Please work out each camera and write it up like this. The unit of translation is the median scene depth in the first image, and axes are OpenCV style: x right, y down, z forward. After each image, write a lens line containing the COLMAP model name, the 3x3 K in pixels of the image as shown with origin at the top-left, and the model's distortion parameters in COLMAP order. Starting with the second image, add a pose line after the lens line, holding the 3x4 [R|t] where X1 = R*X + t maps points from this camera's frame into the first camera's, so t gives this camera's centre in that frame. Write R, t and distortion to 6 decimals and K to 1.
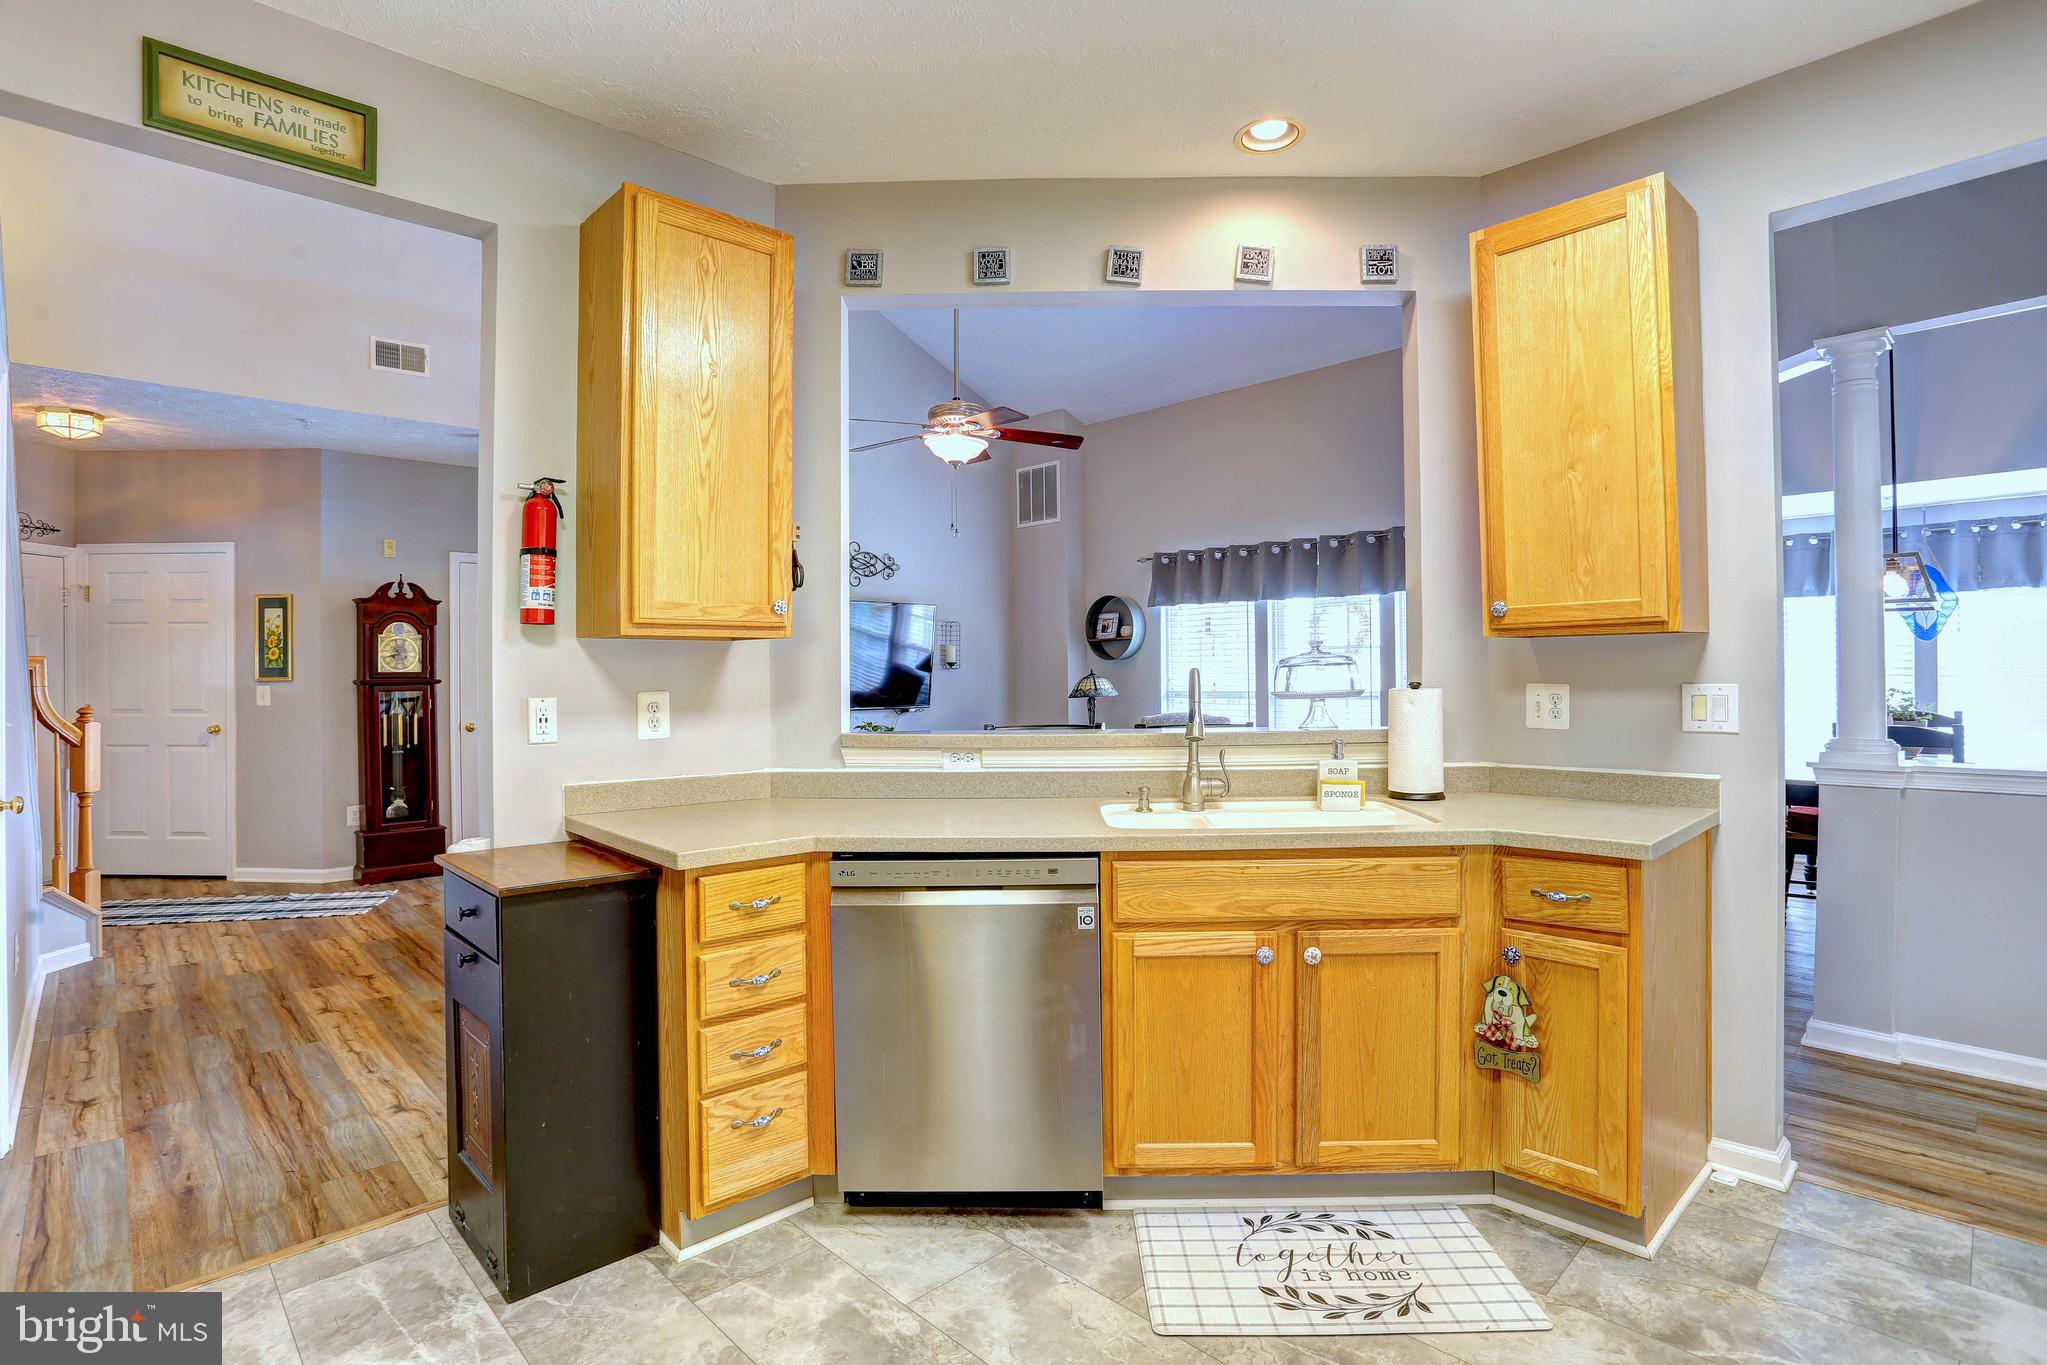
lens RADIAL K [[1006.7, 0, 1027.5], [0, 1006.7, 668.1], [0, 0, 1]] dist [-0.071470, 0.027943]
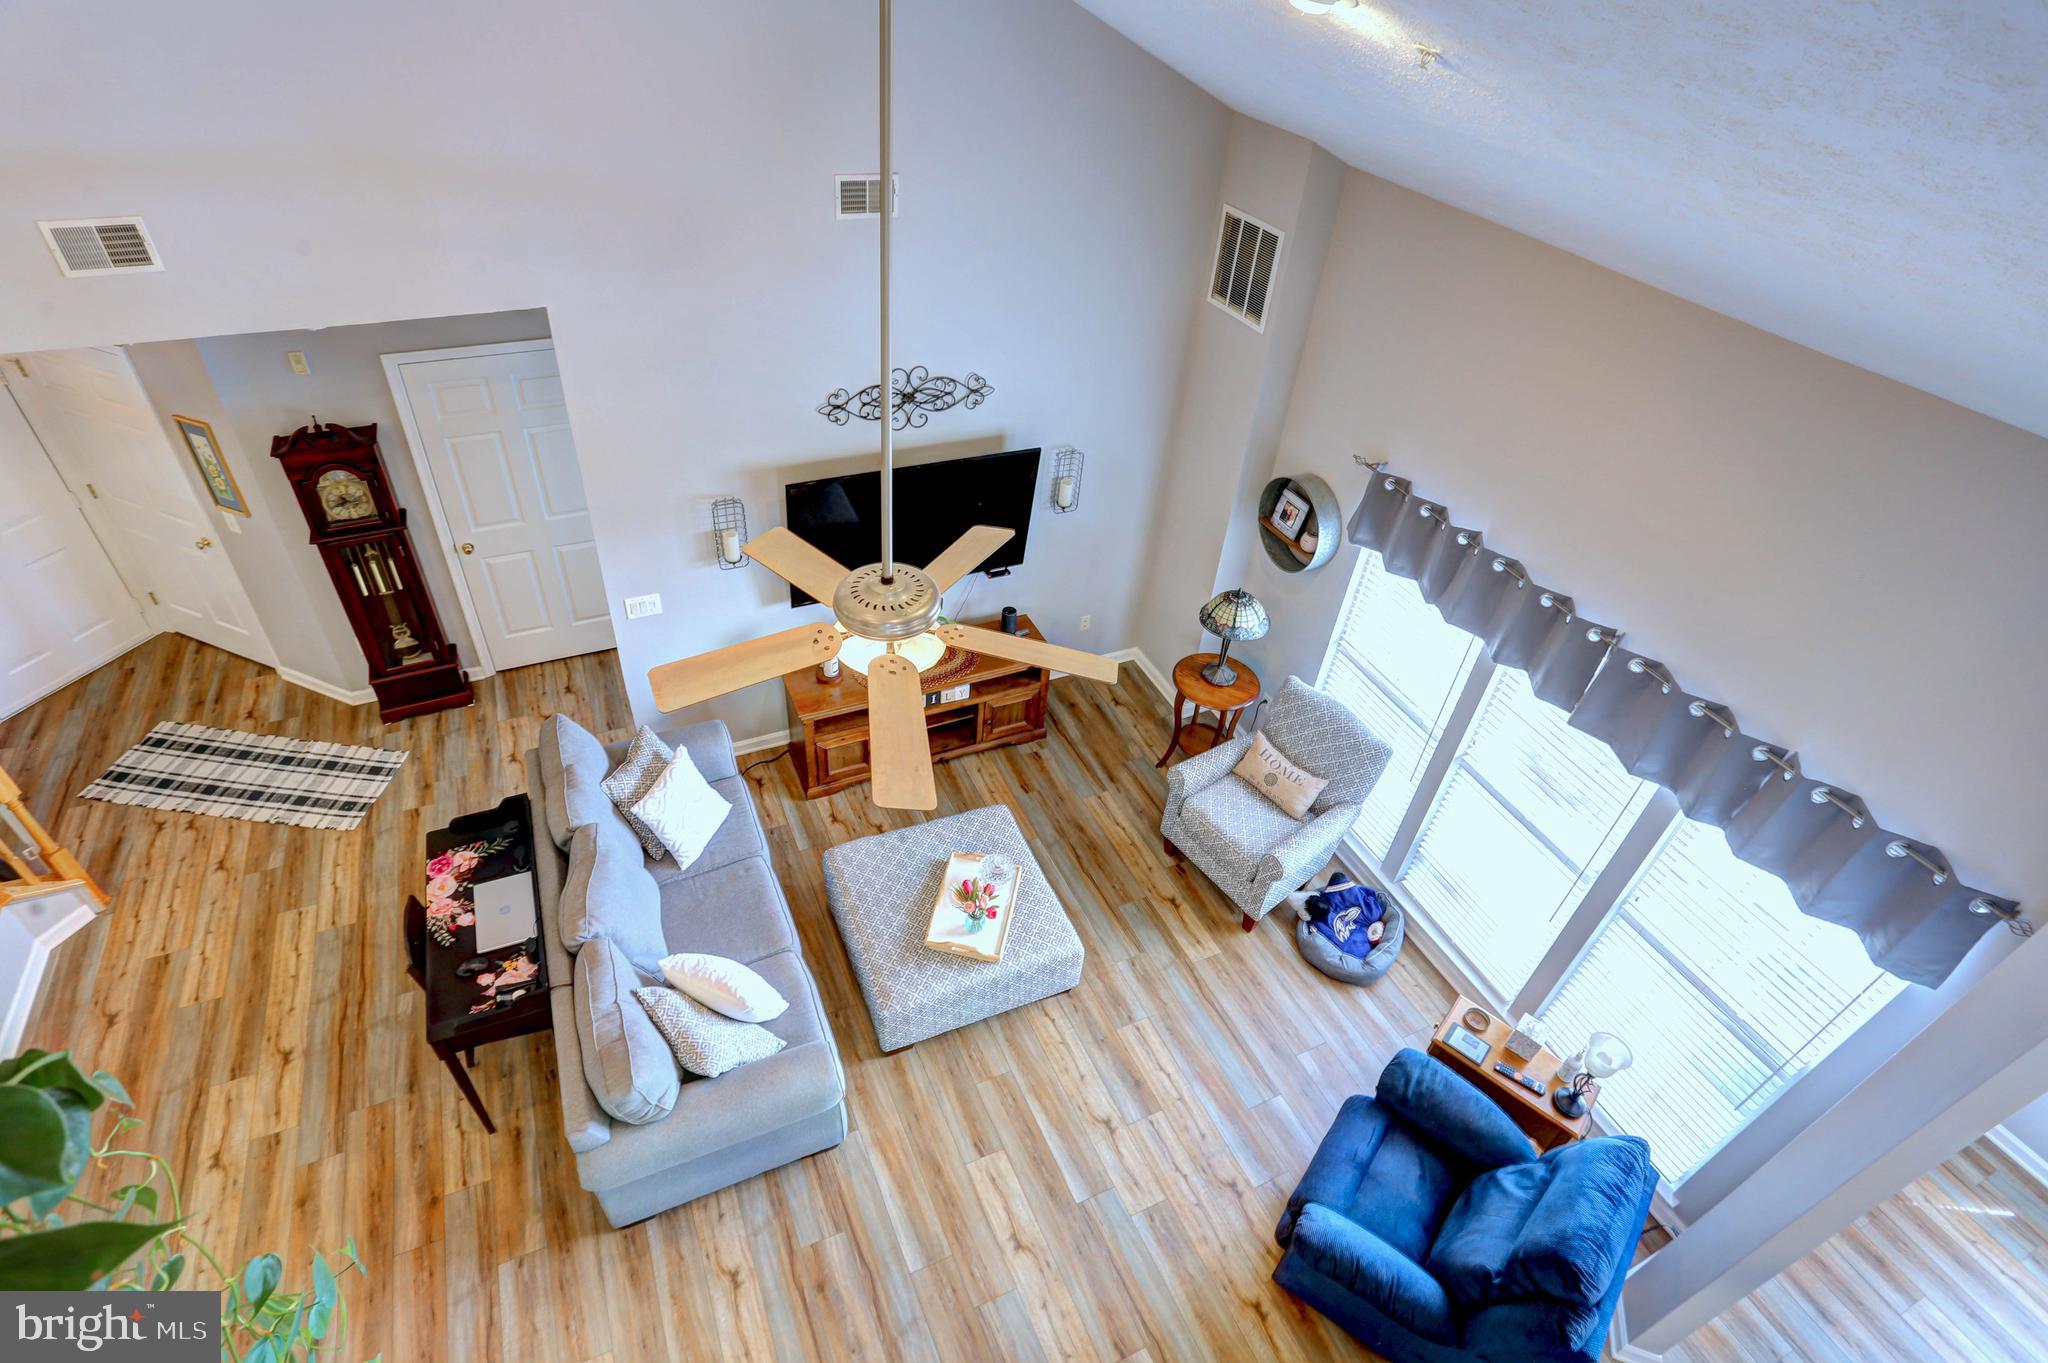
lens RADIAL K [[1007.2, 0, 1029.4], [0, 1007.2, 671.9], [0, 0, 1]] dist [-0.071470, 0.027943]
pose [[0.941461, 0.272191, -0.198906, 0.101957], [-0.087764, 0.767553, 0.634949, -0.487768], [0.325498, -0.580323, 0.746509, 0.505039]]
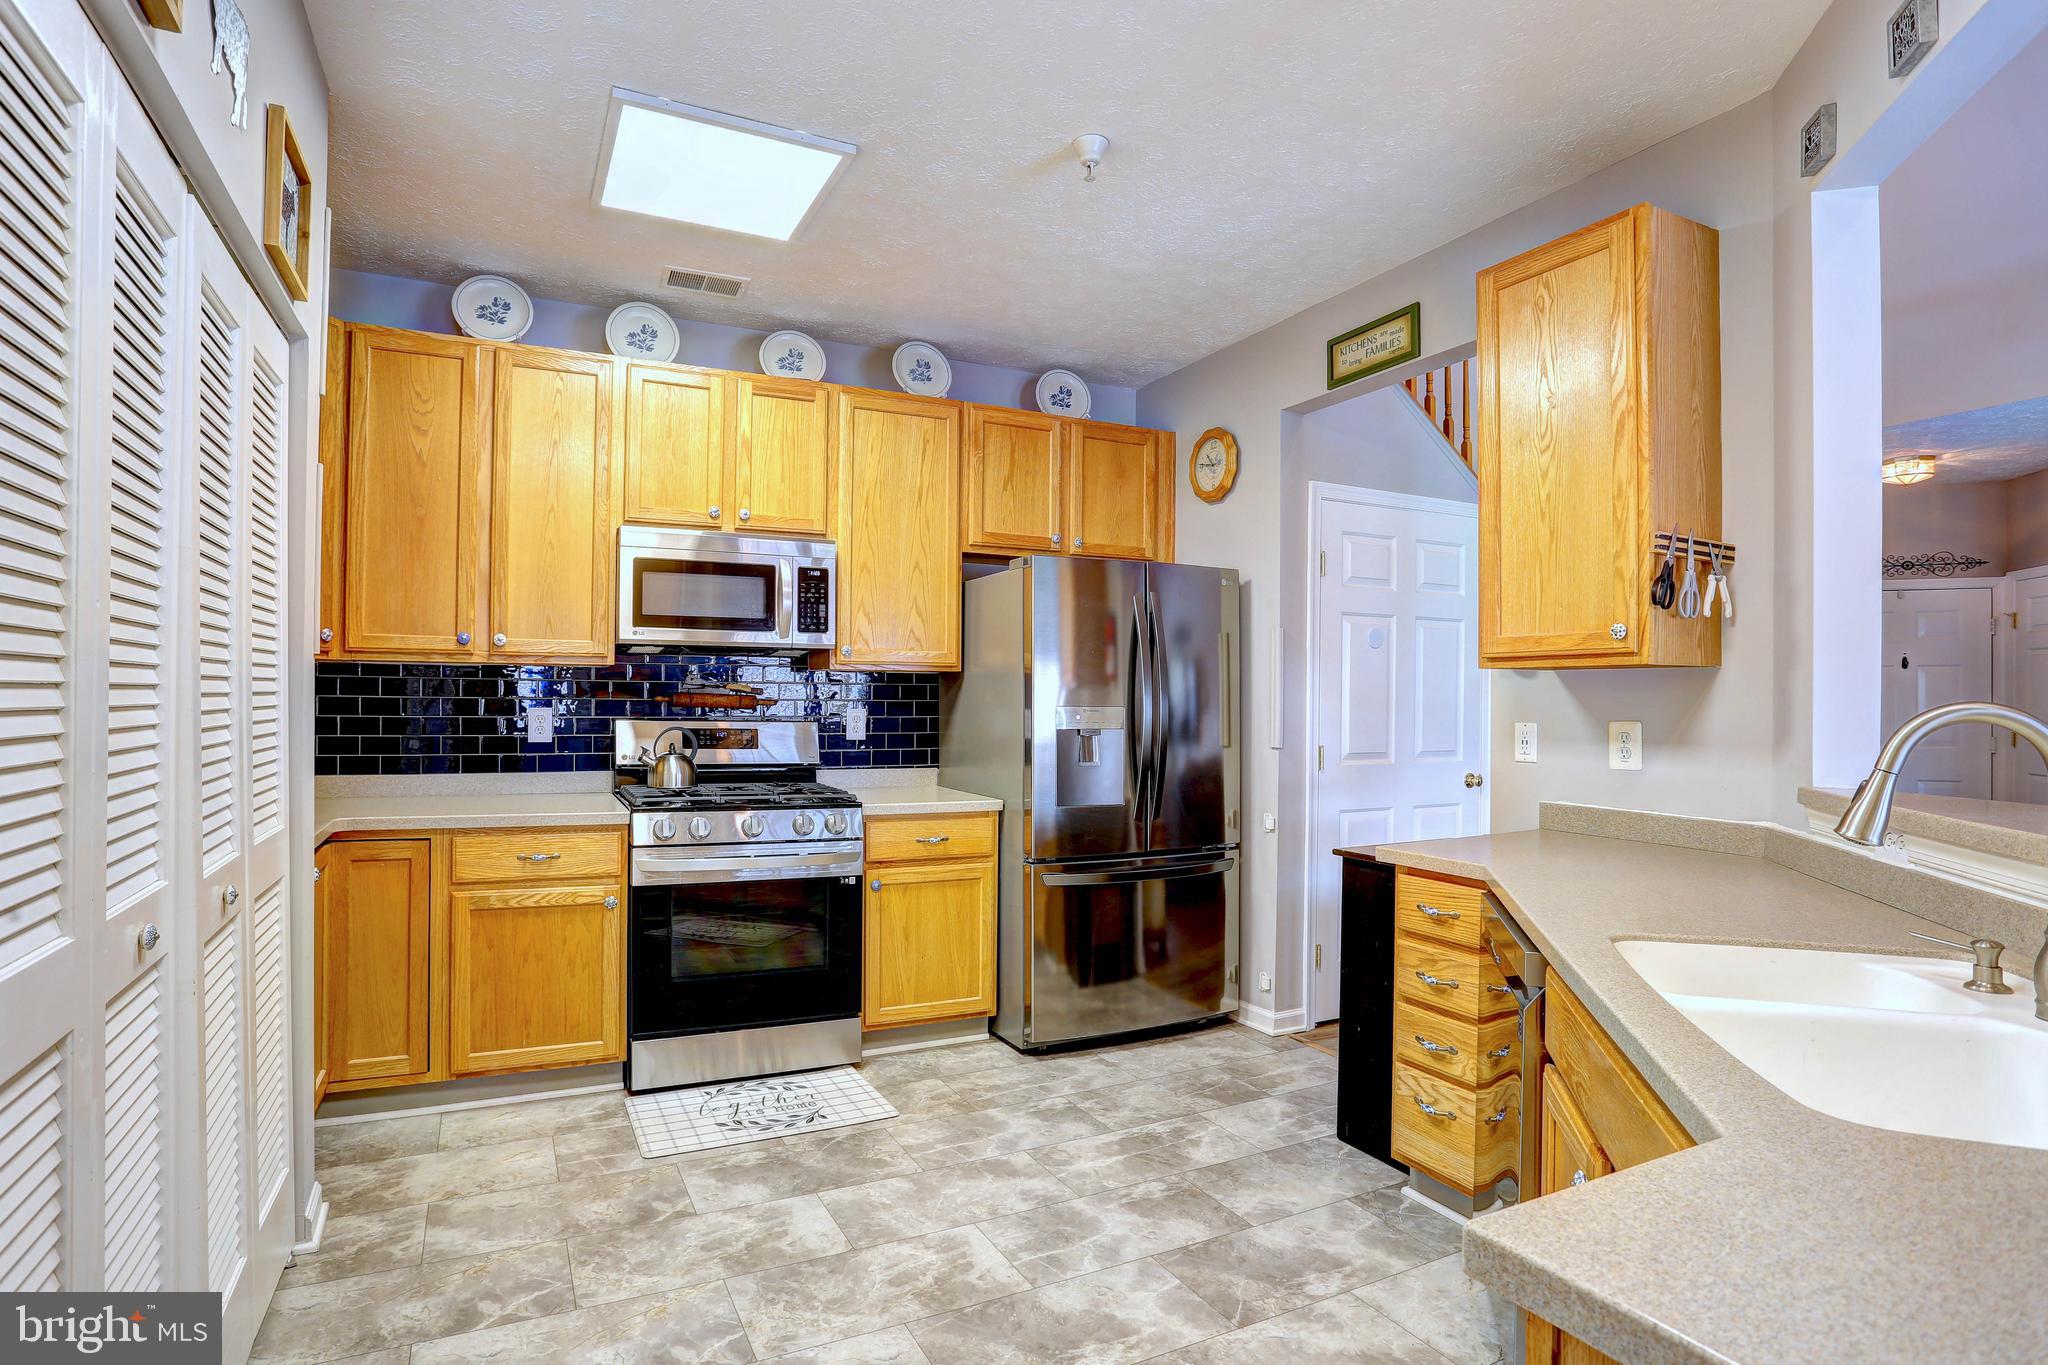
lens RADIAL K [[1007.2, 0, 968.8], [0, 1007.2, 700.9], [0, 0, 1]] dist [-0.071470, 0.027943]
pose [[-0.332411, 0.010102, -0.943081, 0.328308], [-0.002818, 0.999928, 0.011704, -0.002717], [0.943130, 0.006548, -0.332358, 0.309822]]
